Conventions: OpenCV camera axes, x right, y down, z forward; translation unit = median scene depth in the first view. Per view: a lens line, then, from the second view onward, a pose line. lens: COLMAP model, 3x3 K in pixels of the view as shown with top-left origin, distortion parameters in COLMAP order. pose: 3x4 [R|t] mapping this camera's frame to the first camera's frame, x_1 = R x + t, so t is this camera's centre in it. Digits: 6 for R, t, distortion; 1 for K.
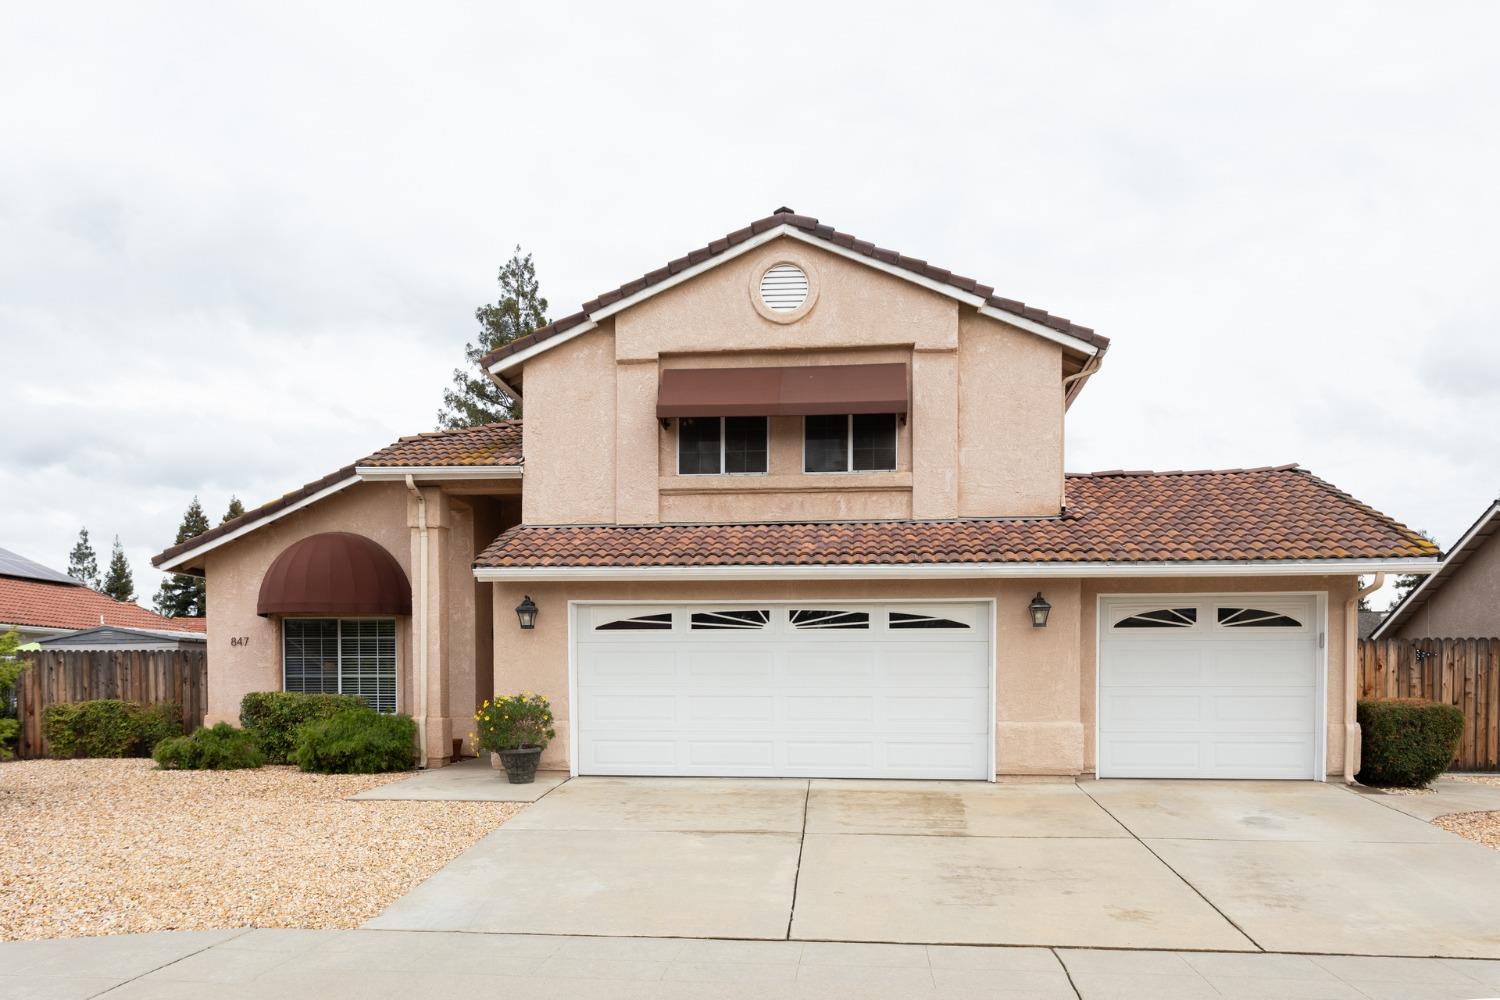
lens RADIAL K [[1148.6, 0, 766.0], [0, 1148.6, 724.4], [0, 0, 1]] dist [0.013132, 0.002232]
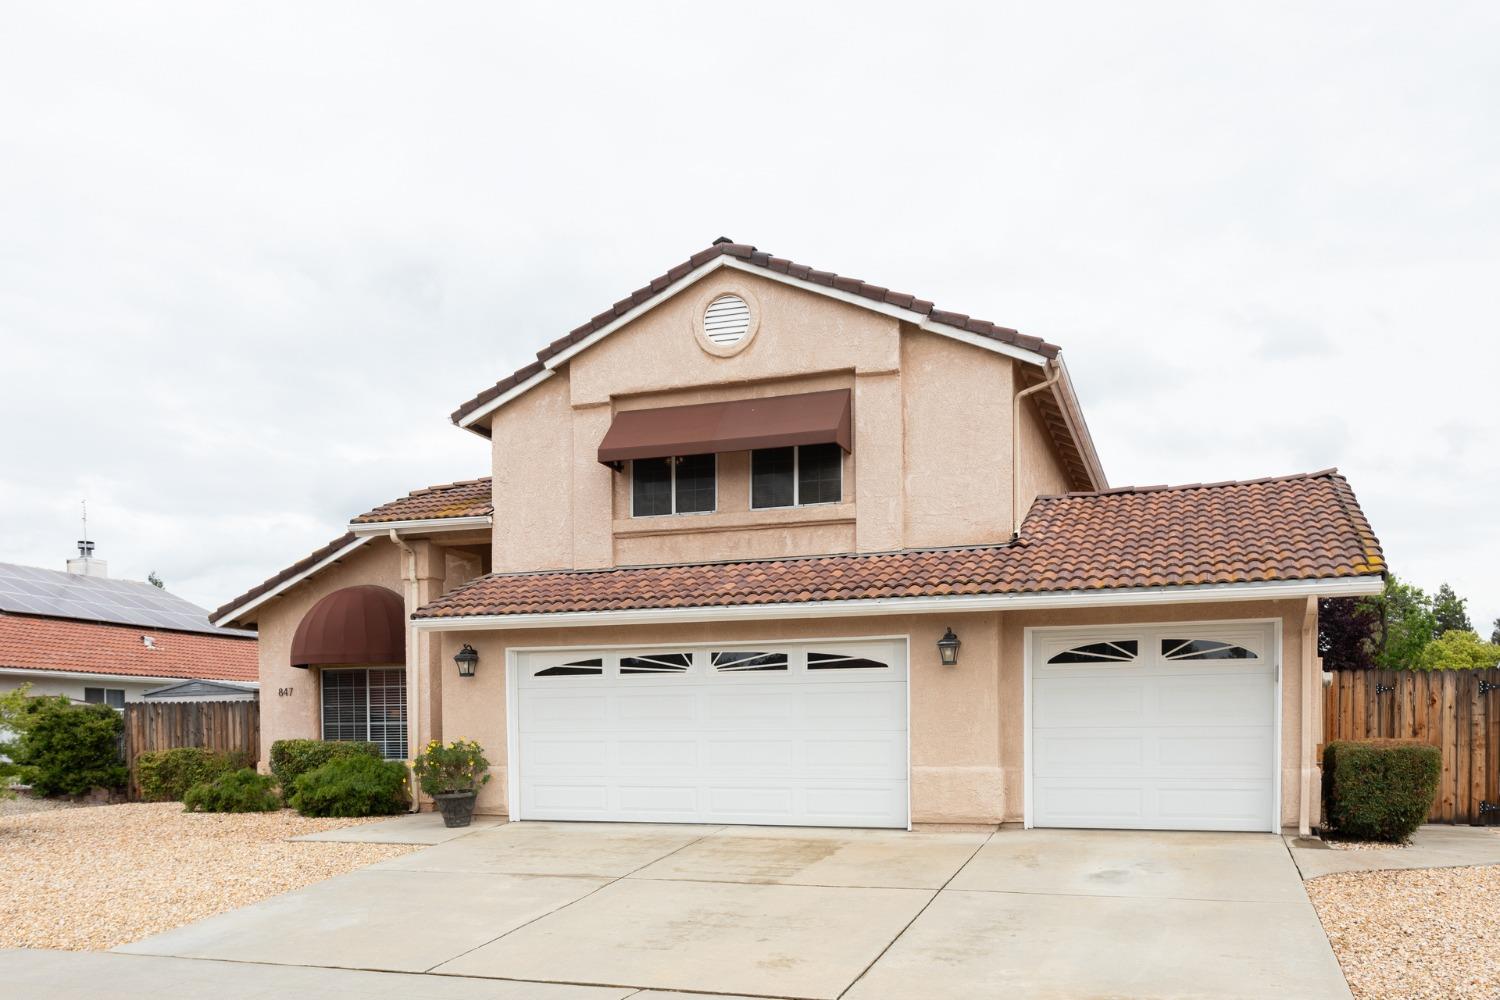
lens RADIAL K [[1259.1, 0, 776.5], [0, 1259.1, 774.1], [0, 0, 1]] dist [0.011323, 0.003951]
pose [[0.971821, -0.000094, -0.235721, 0.298908], [0.000744, 0.999996, 0.002671, 0.000913], [0.235720, -0.002771, 0.971817, -0.024349]]
